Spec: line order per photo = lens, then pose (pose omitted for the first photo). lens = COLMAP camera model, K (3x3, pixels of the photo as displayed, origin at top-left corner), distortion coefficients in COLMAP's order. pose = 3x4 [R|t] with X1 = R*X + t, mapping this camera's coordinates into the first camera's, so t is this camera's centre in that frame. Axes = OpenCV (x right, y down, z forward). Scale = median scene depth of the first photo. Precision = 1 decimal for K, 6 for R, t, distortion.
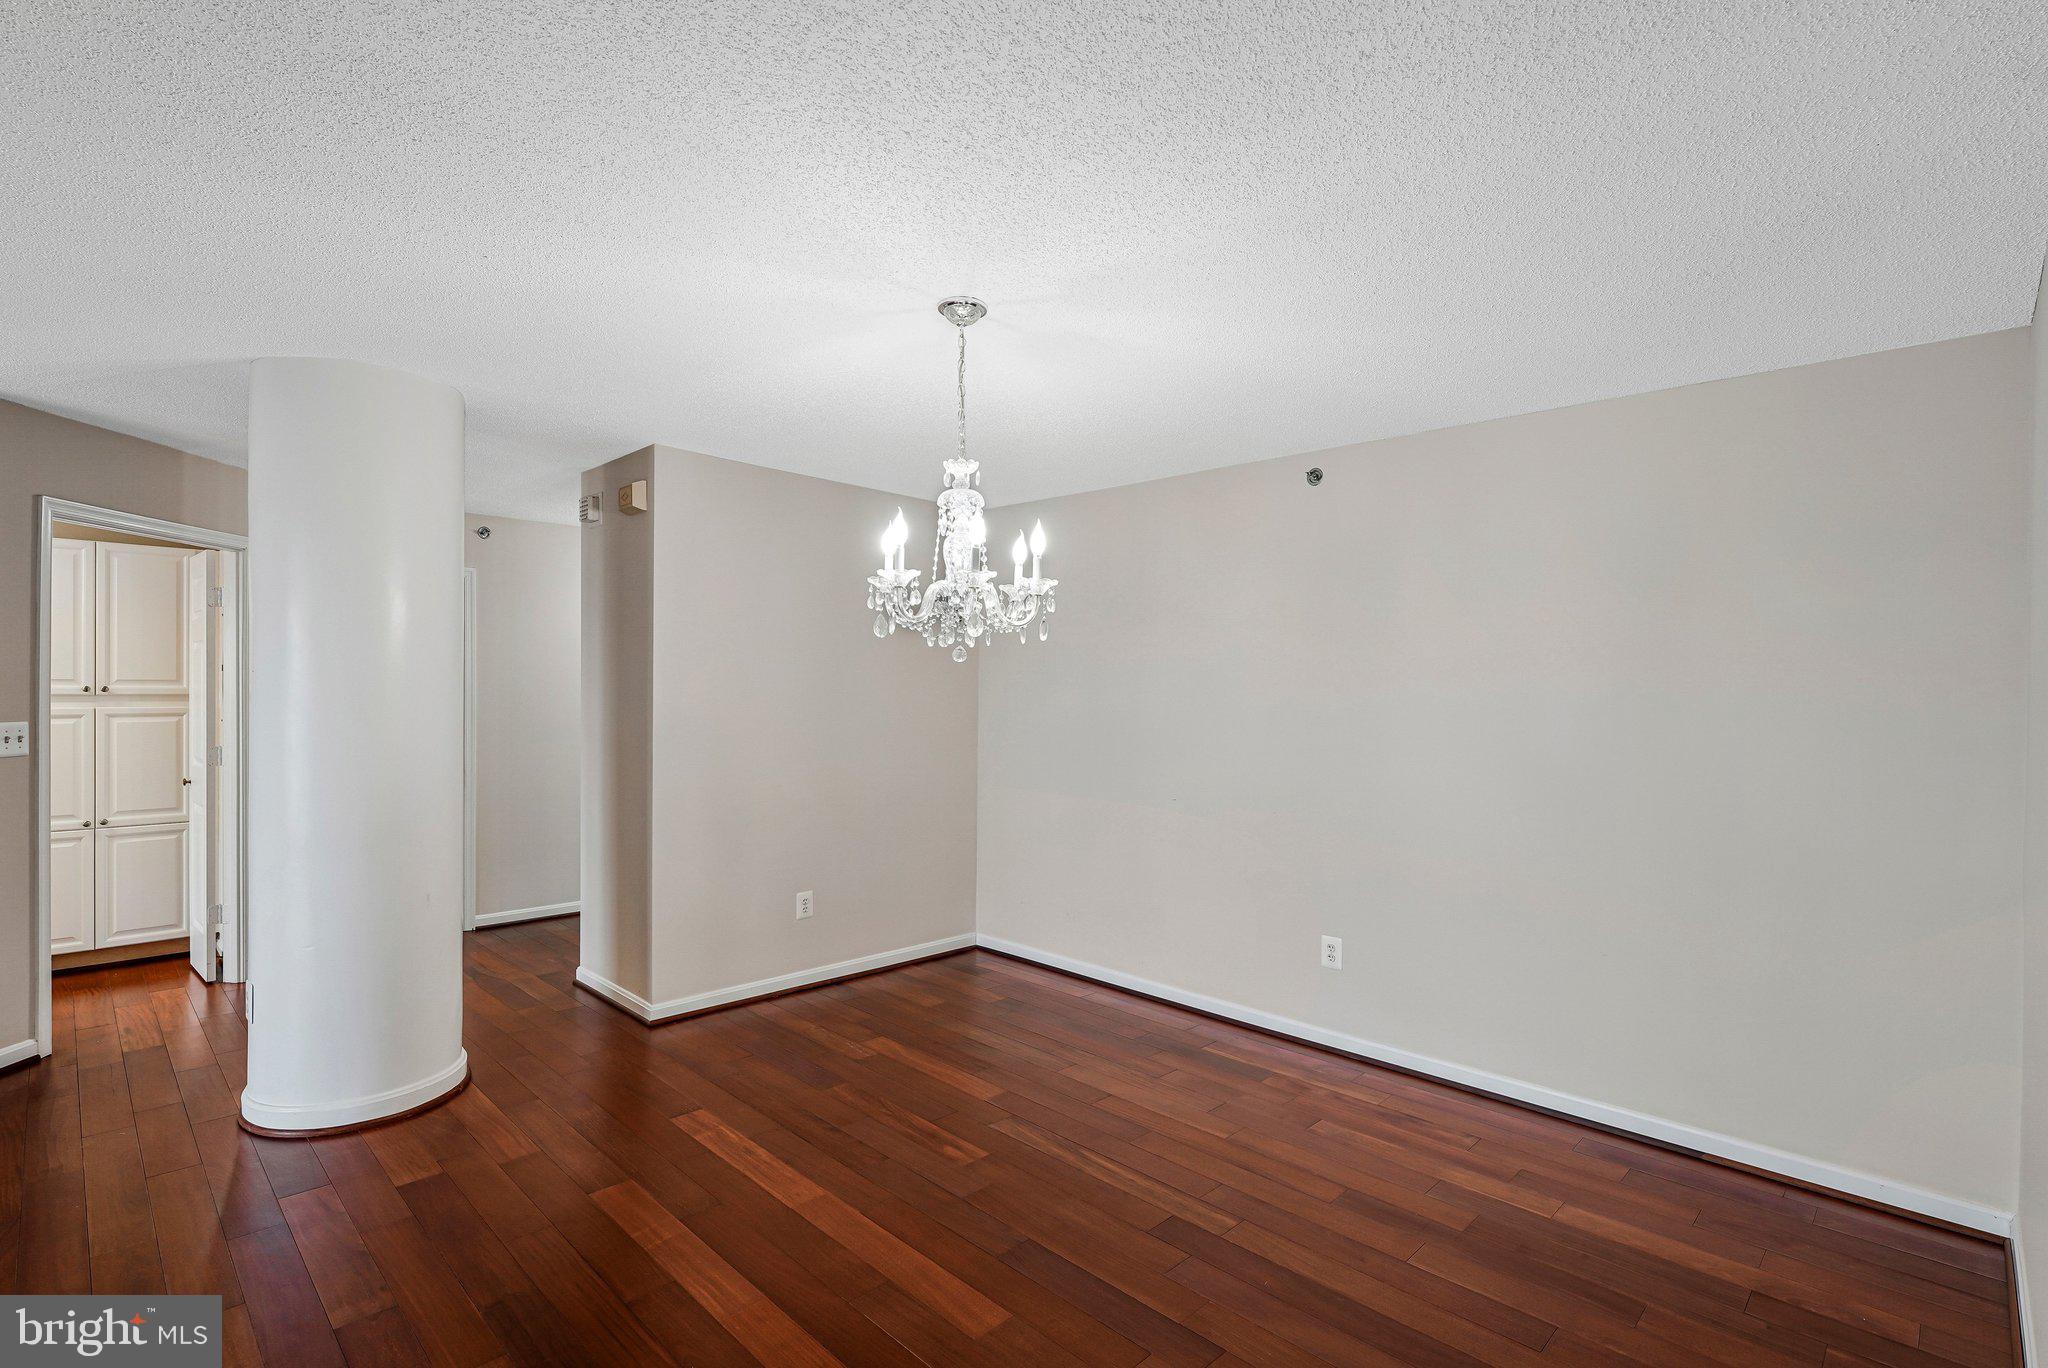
lens RADIAL K [[943.5, 0, 1045.3], [0, 943.5, 695.0], [0, 0, 1]] dist [0.000797, 0.000370]
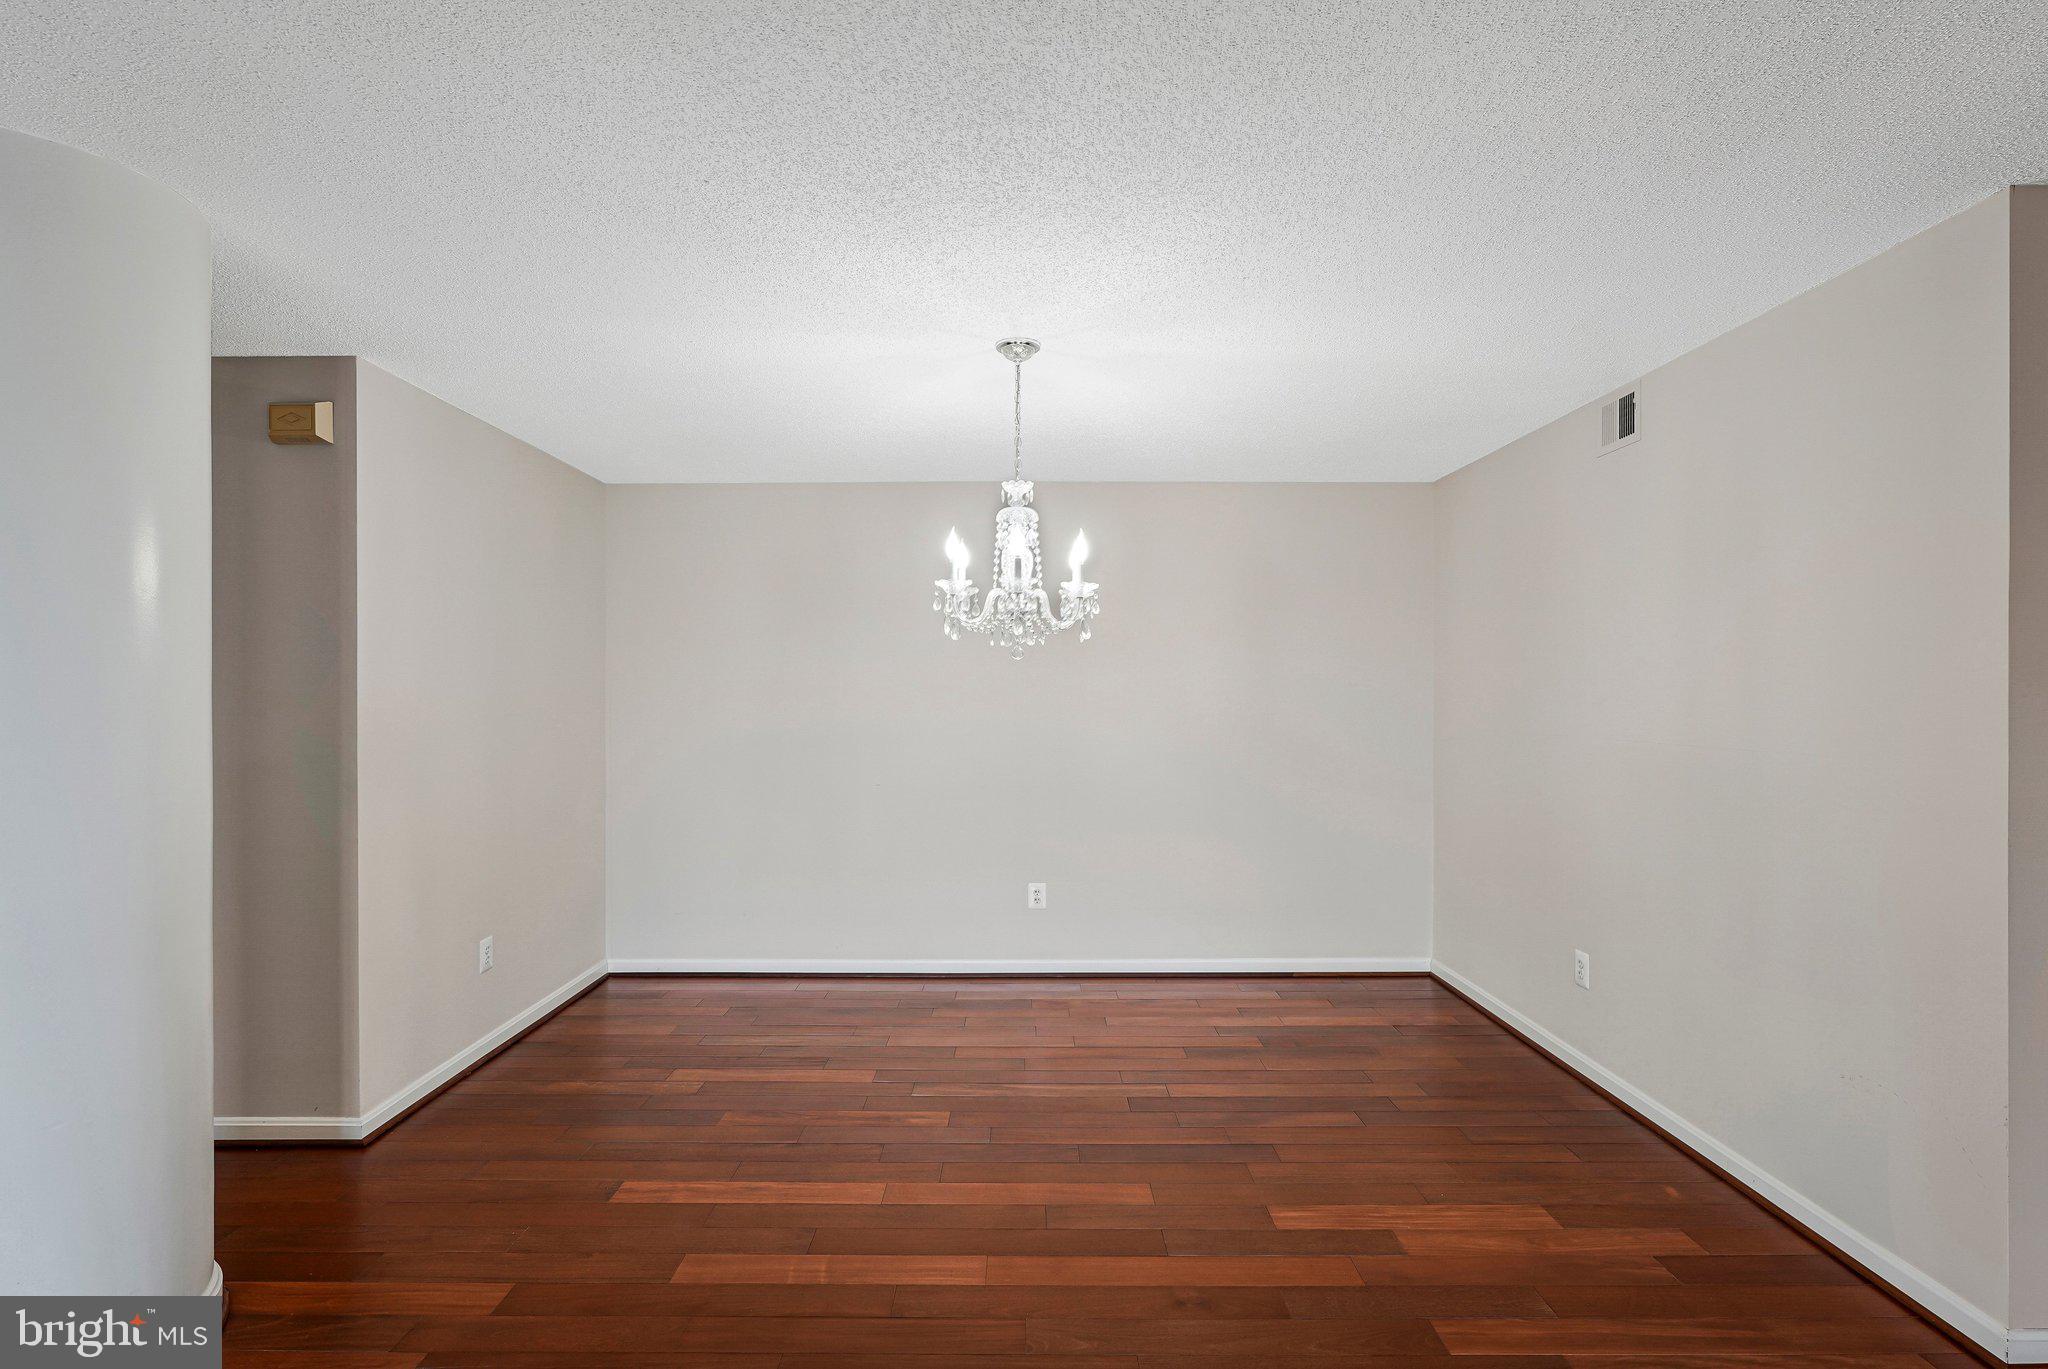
lens RADIAL K [[968.0, 0, 1031.3], [0, 968.0, 686.1], [0, 0, 1]] dist [-0.002077, -0.000623]
pose [[0.729173, -0.013326, 0.684200, -0.753440], [0.012348, 0.999904, 0.006315, -0.008641], [-0.684218, 0.003844, 0.729267, 0.125509]]
